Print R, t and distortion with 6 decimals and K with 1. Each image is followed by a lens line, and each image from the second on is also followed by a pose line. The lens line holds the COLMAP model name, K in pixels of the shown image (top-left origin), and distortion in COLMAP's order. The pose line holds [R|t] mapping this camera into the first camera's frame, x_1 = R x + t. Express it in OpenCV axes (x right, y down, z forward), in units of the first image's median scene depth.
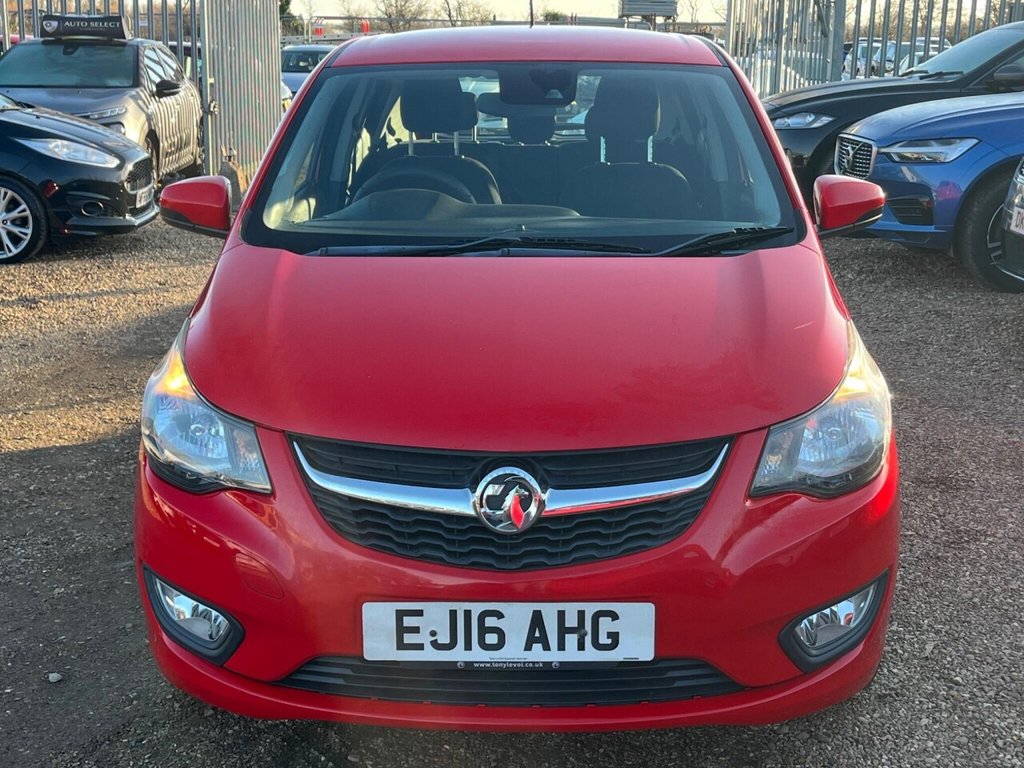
lens RADIAL K [[1404.2, 0, 506.7], [0, 1404.2, 380.7], [0, 0, 1]] dist [0.045683, 0.000000]
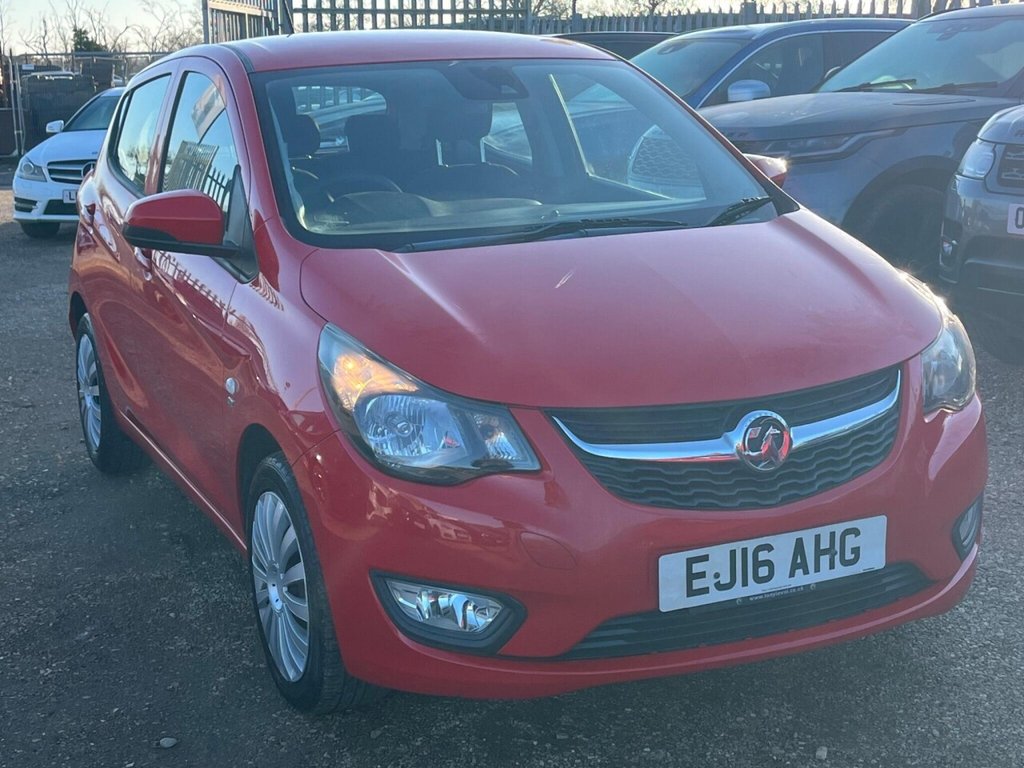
lens RADIAL K [[1404.2, 0, 520.1], [0, 1404.2, 379.7], [0, 0, 1]] dist [0.045683, 0.000000]
pose [[0.907779, -0.111358, 0.404396, -0.597806], [0.122207, 0.992504, -0.001024, 0.016376], [-0.401251, 0.050350, 0.914583, 0.083671]]
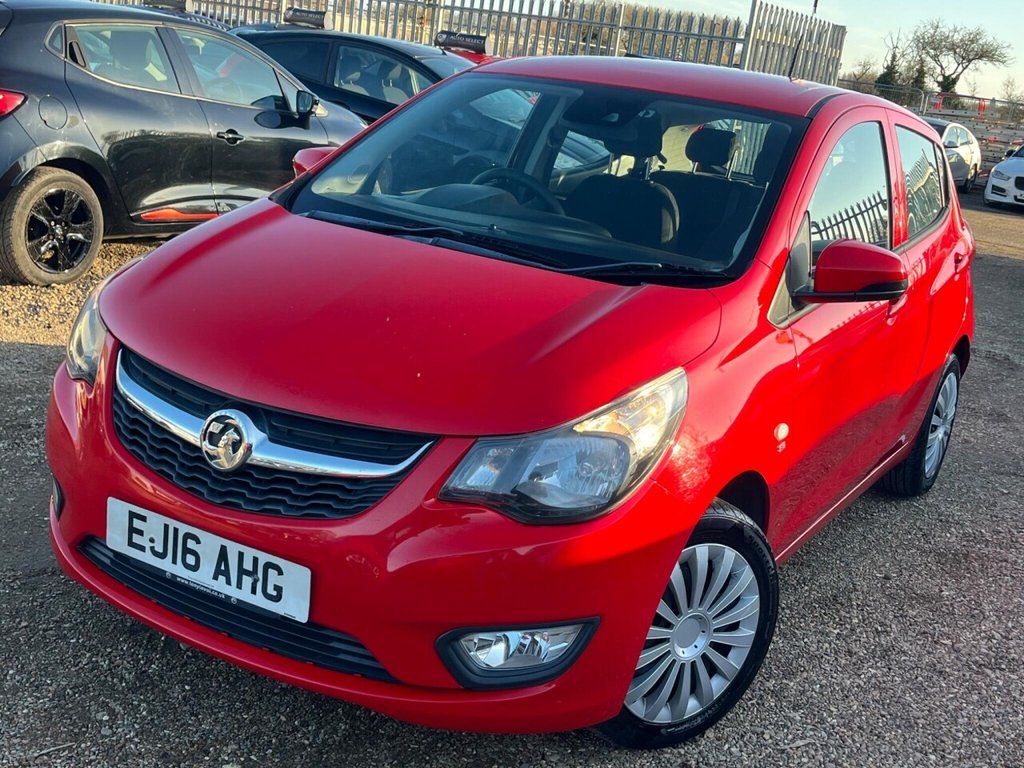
lens RADIAL K [[1216.3, 0, 512.6], [0, 1216.3, 377.5], [0, 0, 1]] dist [0.030188, 0.000000]
pose [[0.872406, 0.218068, -0.437441, 0.594626], [-0.224707, 0.973714, 0.037261, -0.047275], [0.434068, 0.065789, 0.898475, 0.242761]]
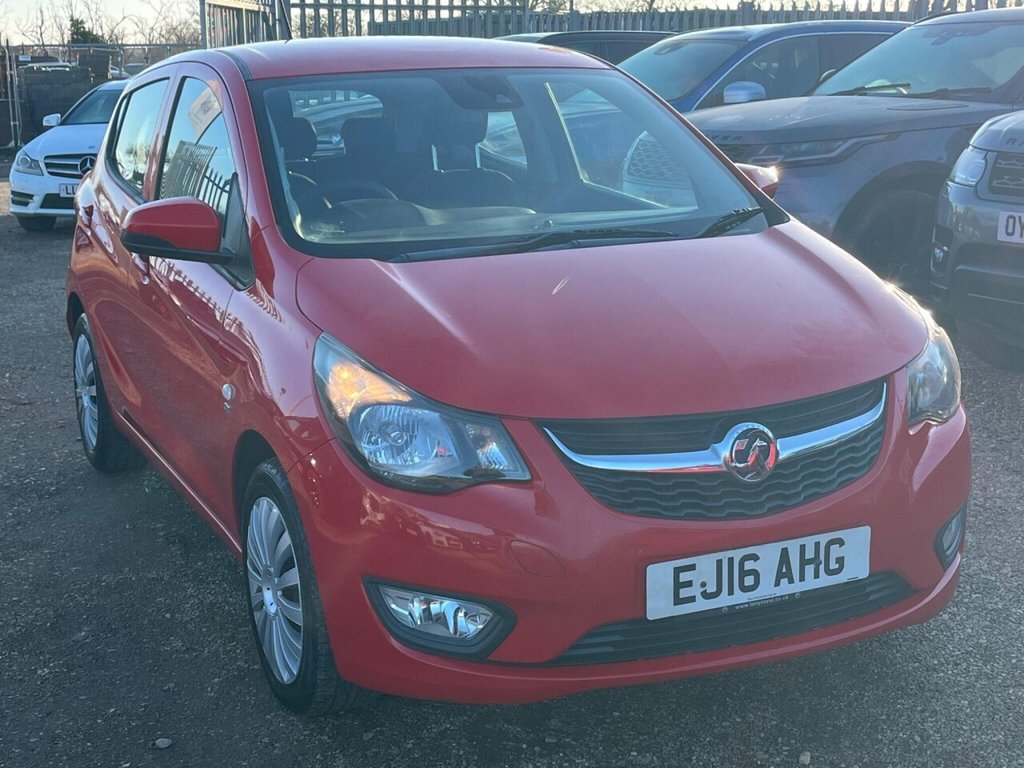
lens RADIAL K [[1404.2, 0, 518.7], [0, 1404.2, 385.5], [0, 0, 1]] dist [0.045683, 0.000000]
pose [[0.907665, -0.108286, 0.405486, -0.601363], [0.115076, 0.993327, 0.007676, 0.003448], [-0.403611, 0.039695, 0.914069, 0.064540]]
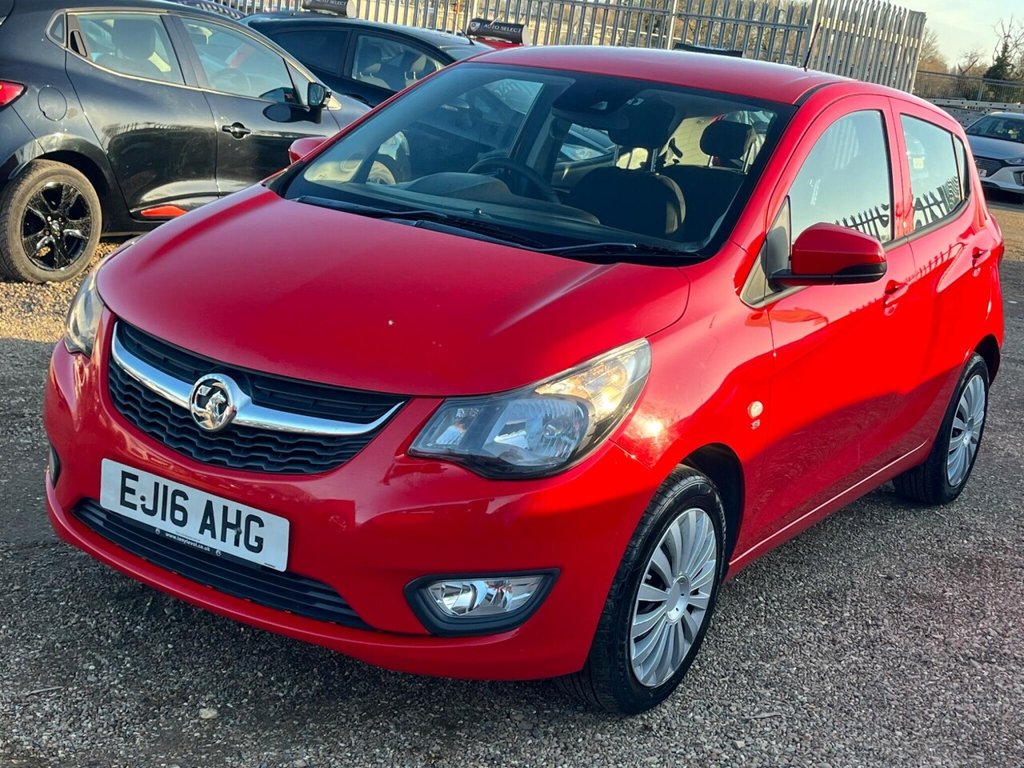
lens RADIAL K [[1404.2, 0, 521.8], [0, 1404.2, 378.1], [0, 0, 1]] dist [0.045683, 0.000000]
pose [[0.856099, 0.213299, -0.470742, 0.759171], [-0.232078, 0.972519, 0.018600, -0.015339], [0.461773, 0.093326, 0.882075, 0.088796]]
